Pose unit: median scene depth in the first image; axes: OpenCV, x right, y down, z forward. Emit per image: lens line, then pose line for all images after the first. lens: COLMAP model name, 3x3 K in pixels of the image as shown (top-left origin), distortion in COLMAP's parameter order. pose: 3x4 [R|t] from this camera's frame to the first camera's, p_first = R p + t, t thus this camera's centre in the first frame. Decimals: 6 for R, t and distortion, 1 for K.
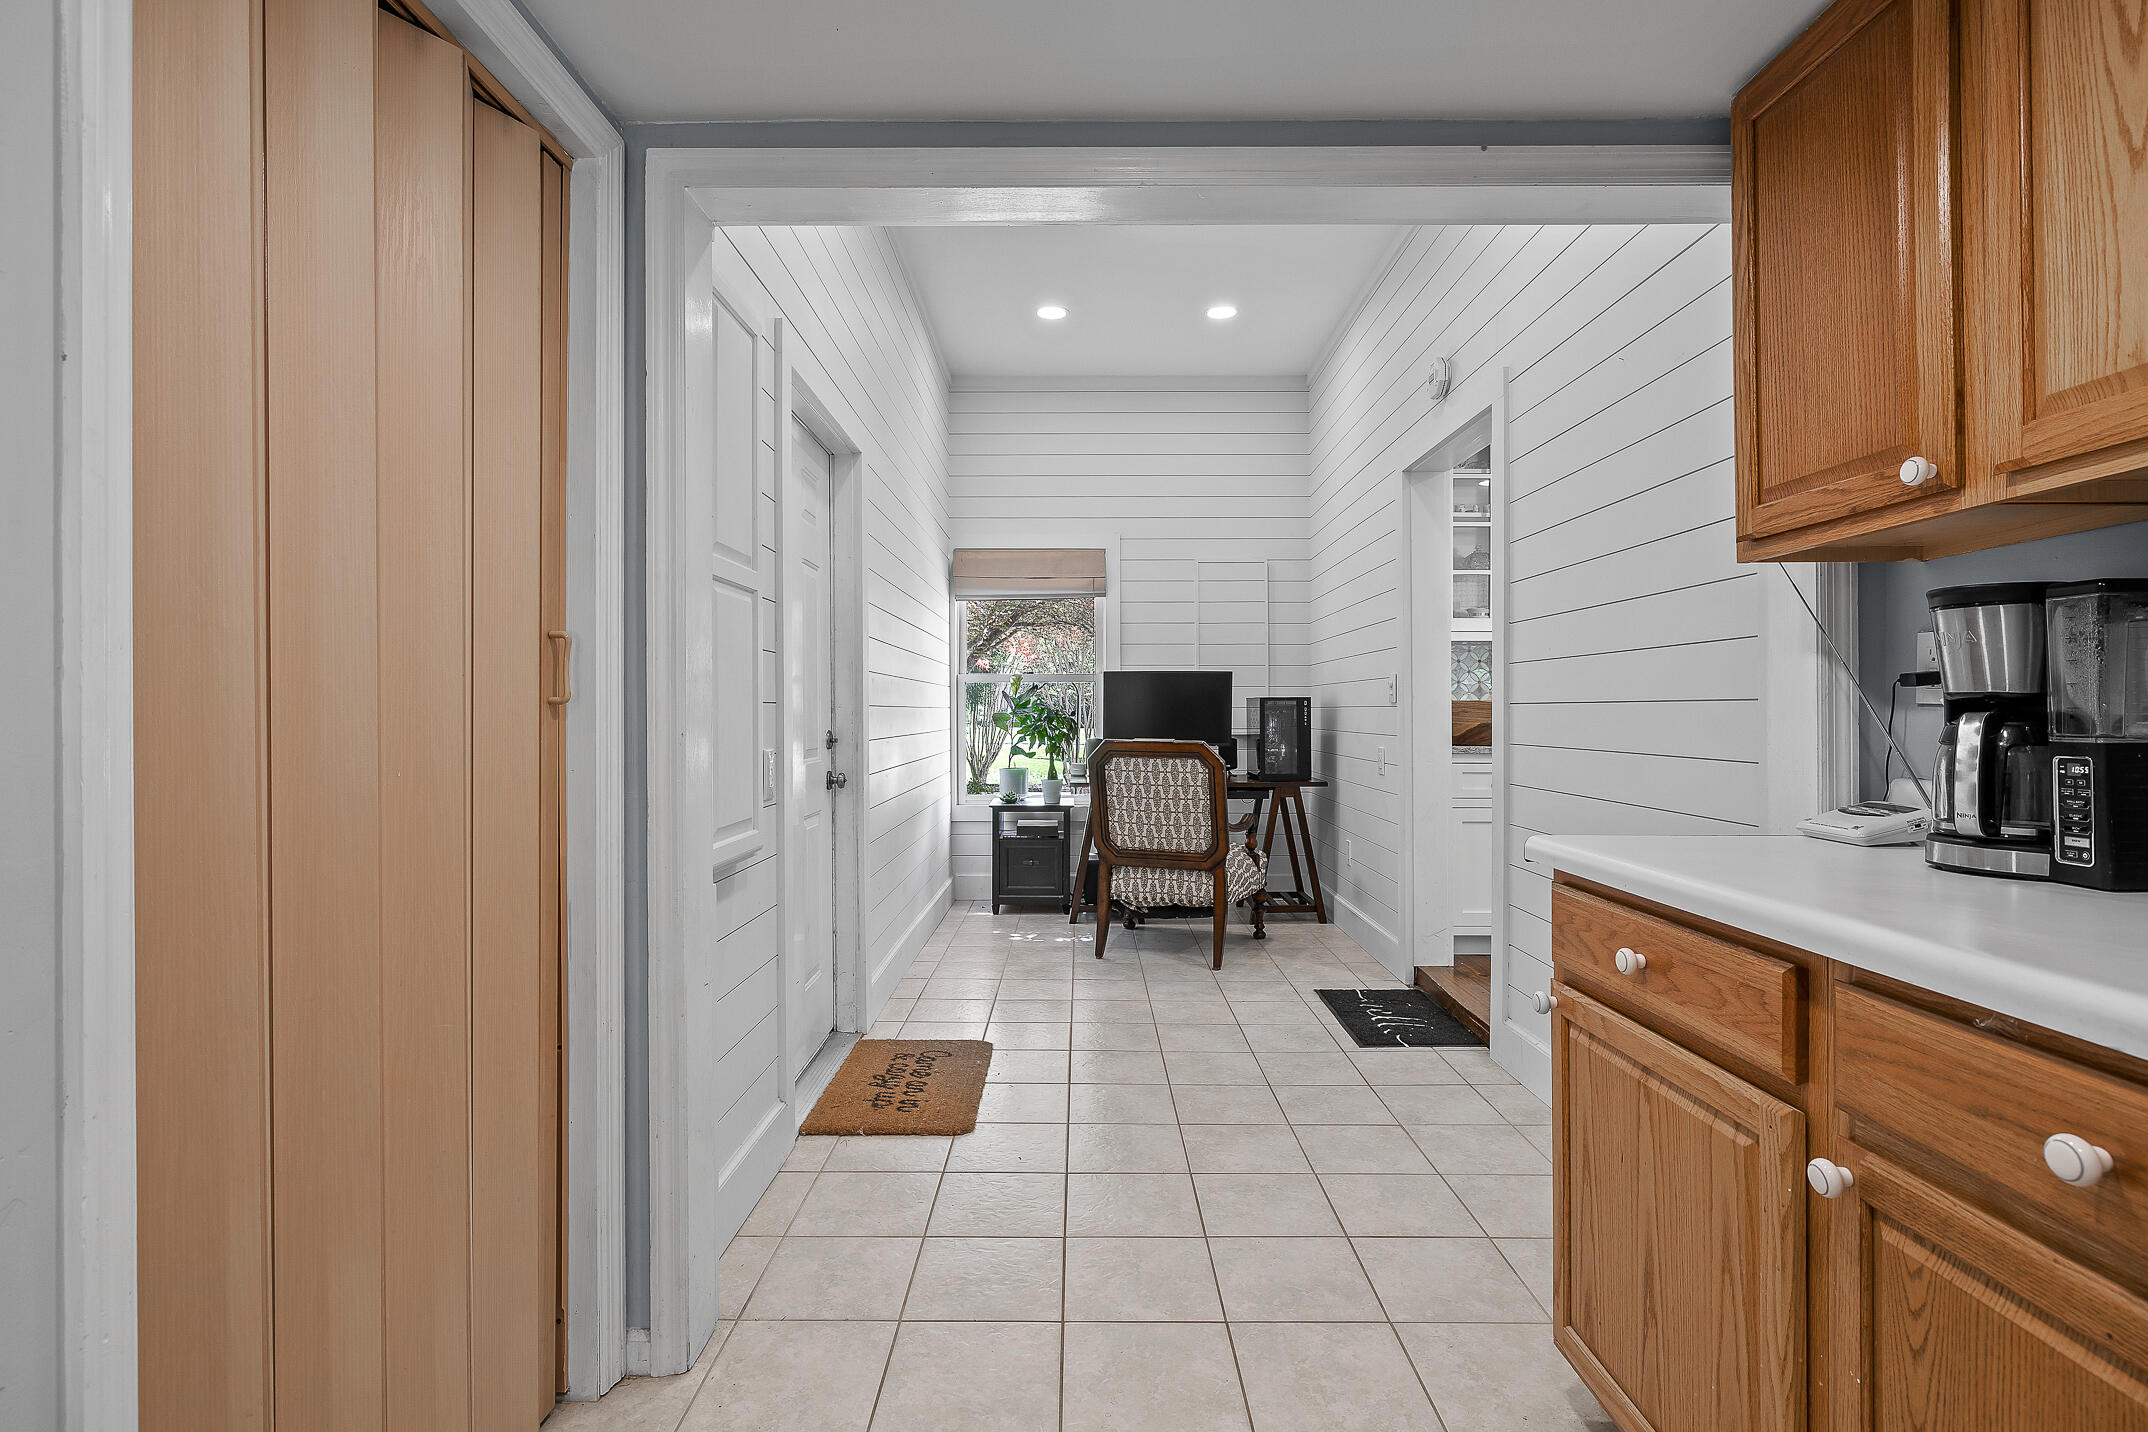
lens RADIAL K [[1056.6, 0, 1072.4], [0, 1056.6, 712.0], [0, 0, 1]] dist [0.001682, -0.000618]
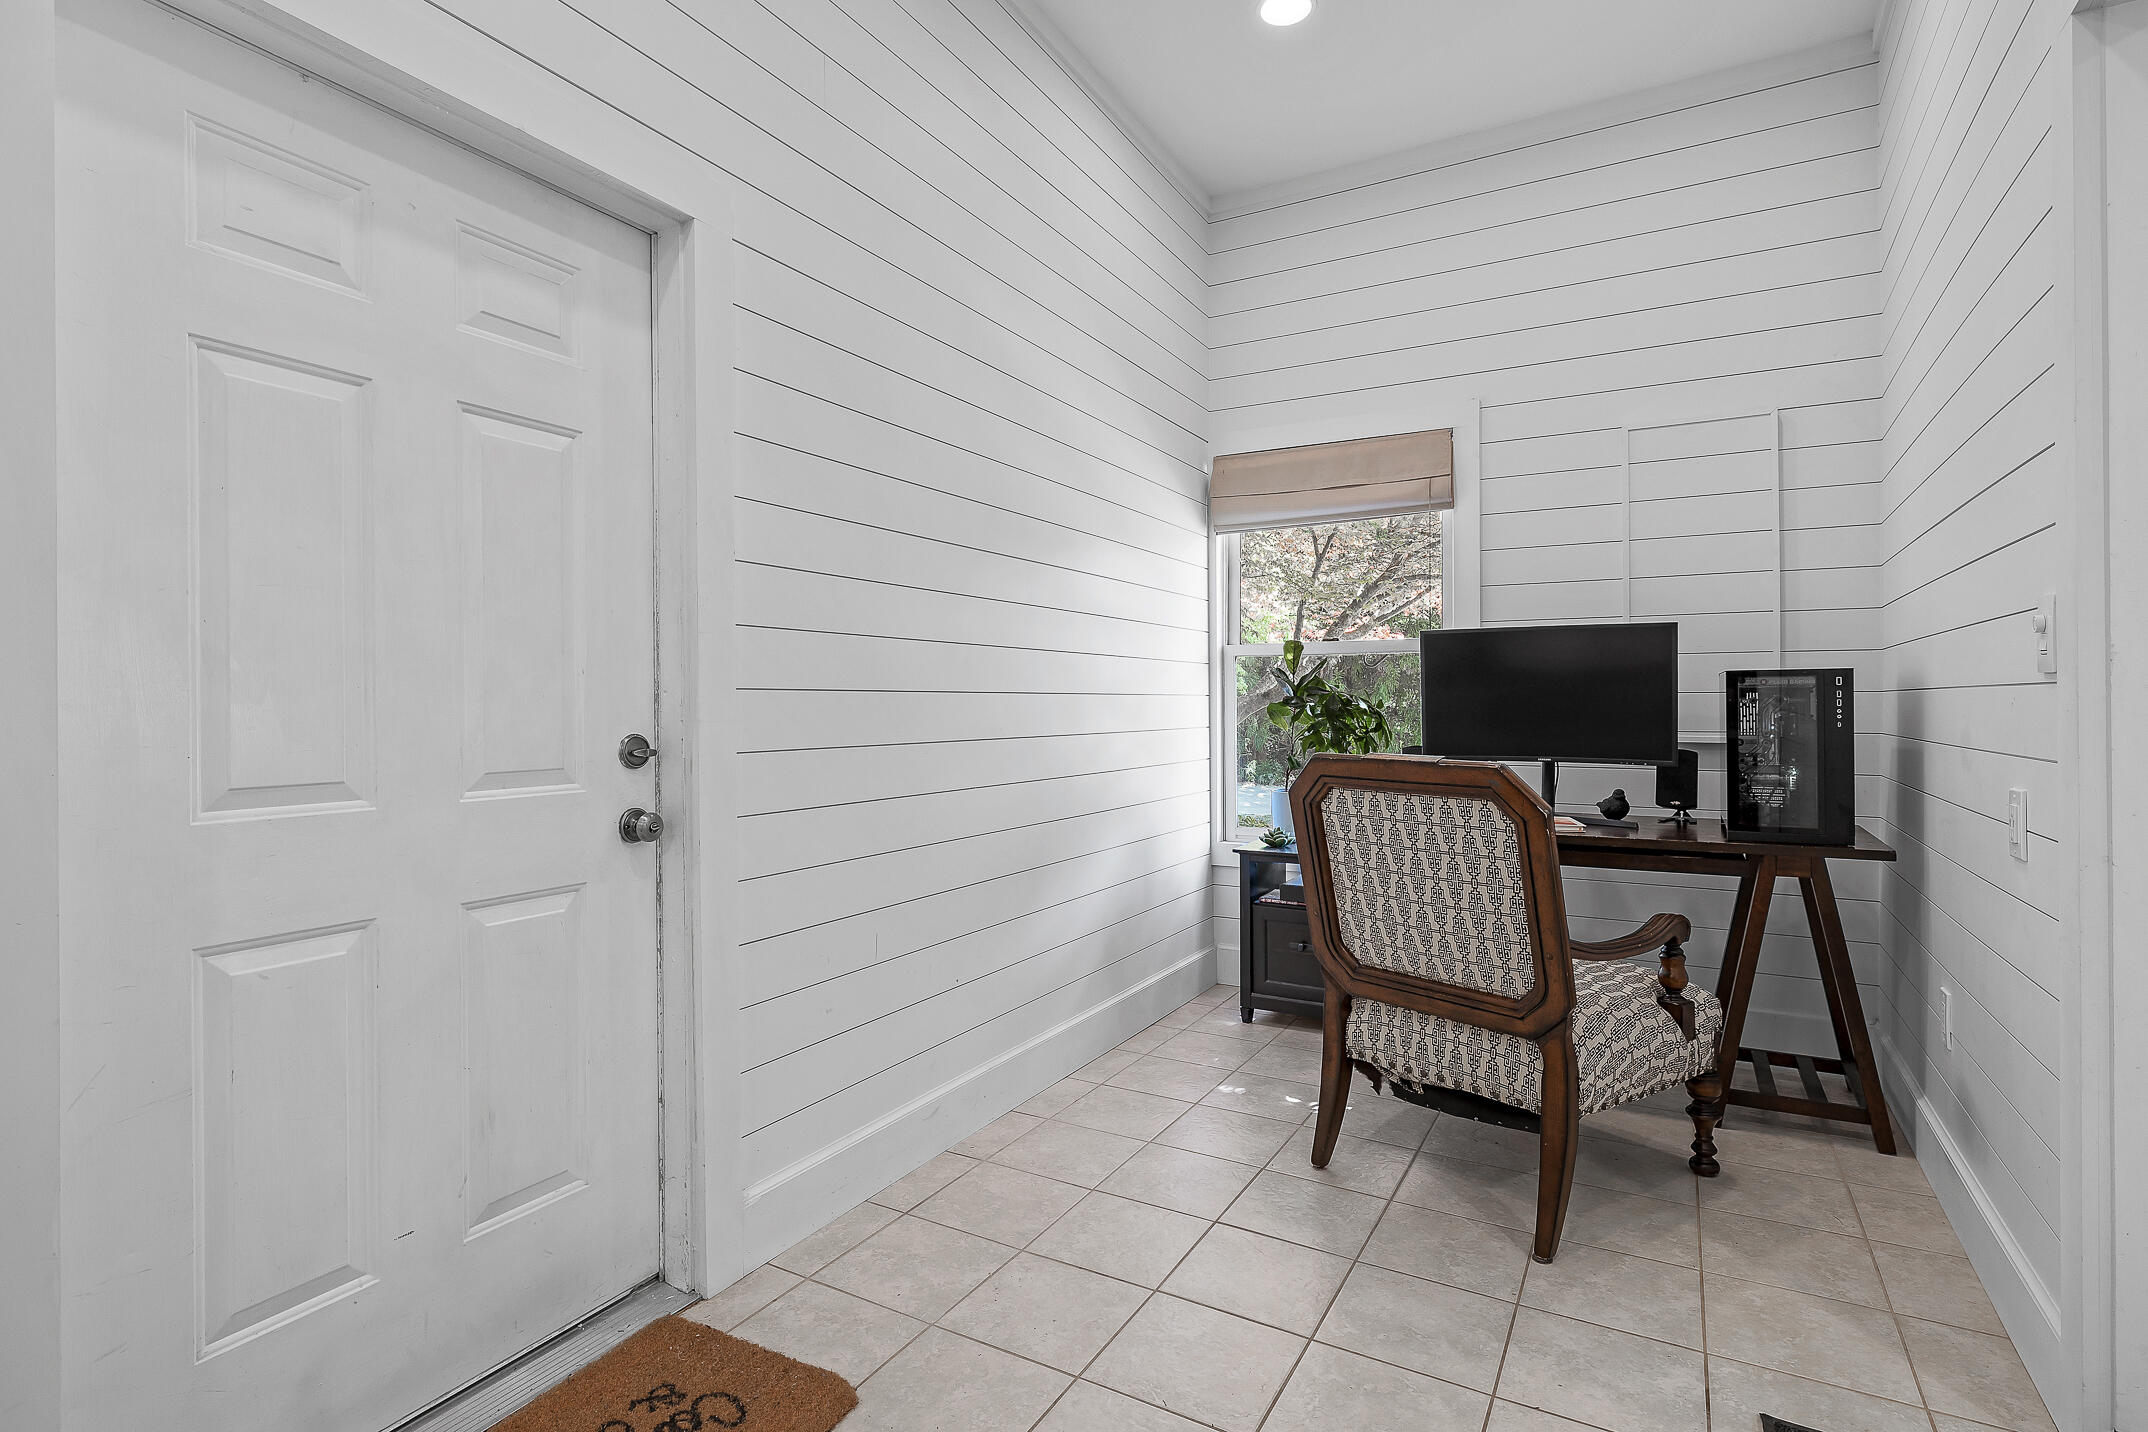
lens RADIAL K [[1056.6, 0, 1073.1], [0, 1056.6, 704.5], [0, 0, 1]] dist [0.001682, -0.000618]
pose [[0.868643, 0.000133, -0.495438, 0.159438], [0.000944, 0.999998, 0.001923, 0.000651], [0.495438, -0.002138, 0.868641, 0.425202]]
